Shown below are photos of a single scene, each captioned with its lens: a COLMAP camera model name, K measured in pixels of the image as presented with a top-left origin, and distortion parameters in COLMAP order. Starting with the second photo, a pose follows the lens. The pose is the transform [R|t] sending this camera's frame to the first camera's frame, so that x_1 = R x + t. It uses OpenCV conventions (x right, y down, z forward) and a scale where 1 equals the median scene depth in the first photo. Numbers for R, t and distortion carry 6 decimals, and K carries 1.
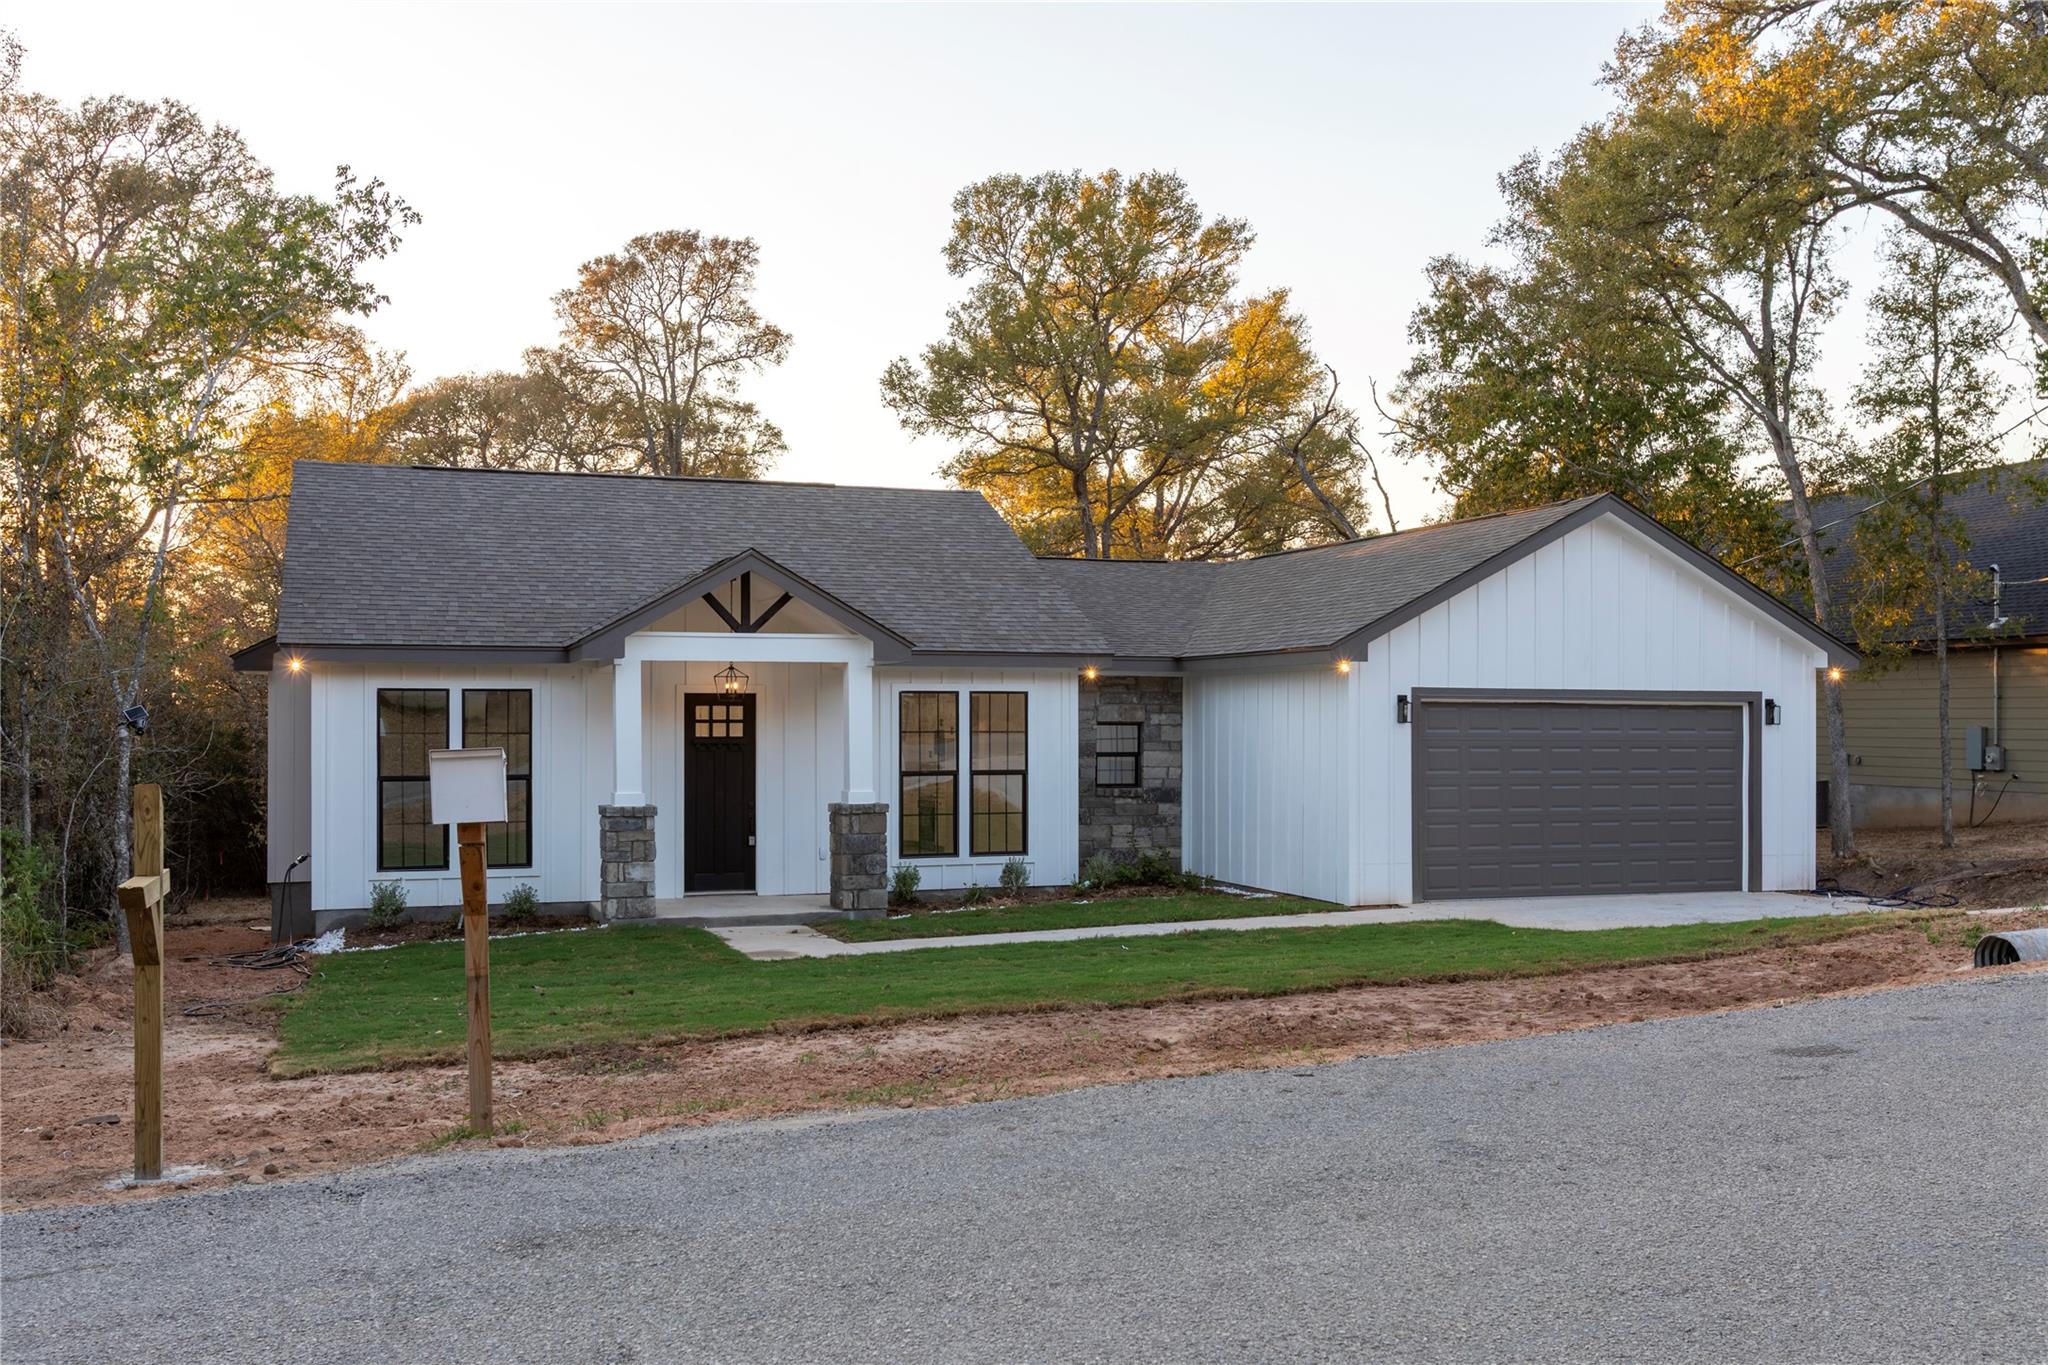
lens RADIAL K [[1865.2, 0, 1025.2], [0, 1865.2, 686.1], [0, 0, 1]] dist [0.006760, 0.000000]
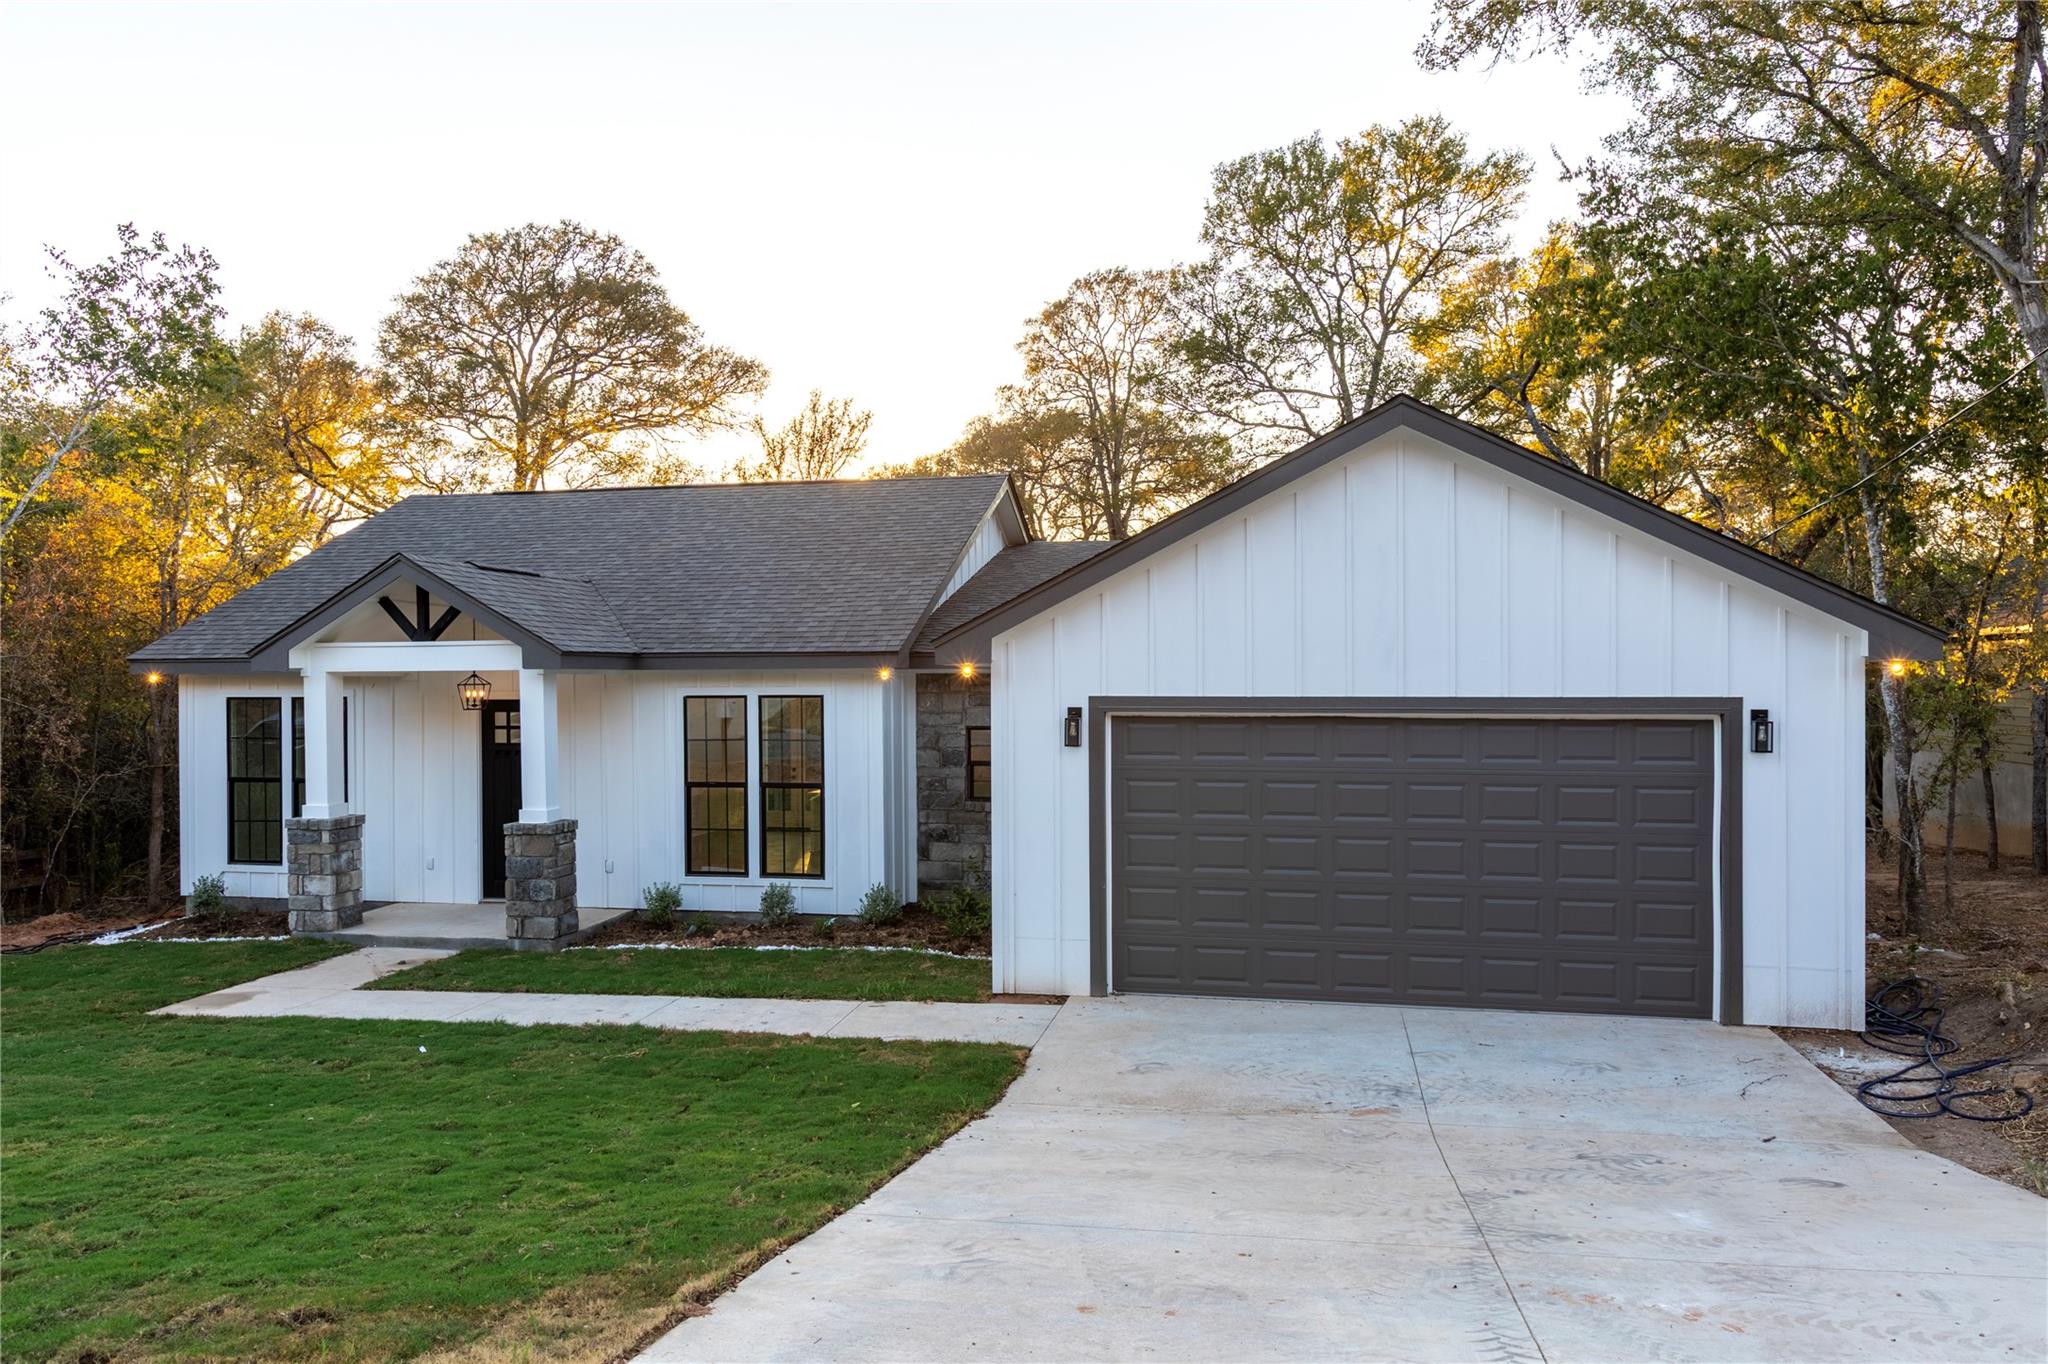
lens RADIAL K [[1404.4, 0, 1023.1], [0, 1404.4, 682.3], [0, 0, 1]] dist [-0.001683, -0.000633]
pose [[0.853892, -0.003286, -0.520439, 0.433255], [0.014505, 0.999742, 0.017486, -0.013478], [0.520247, -0.022480, 0.853720, 0.489897]]
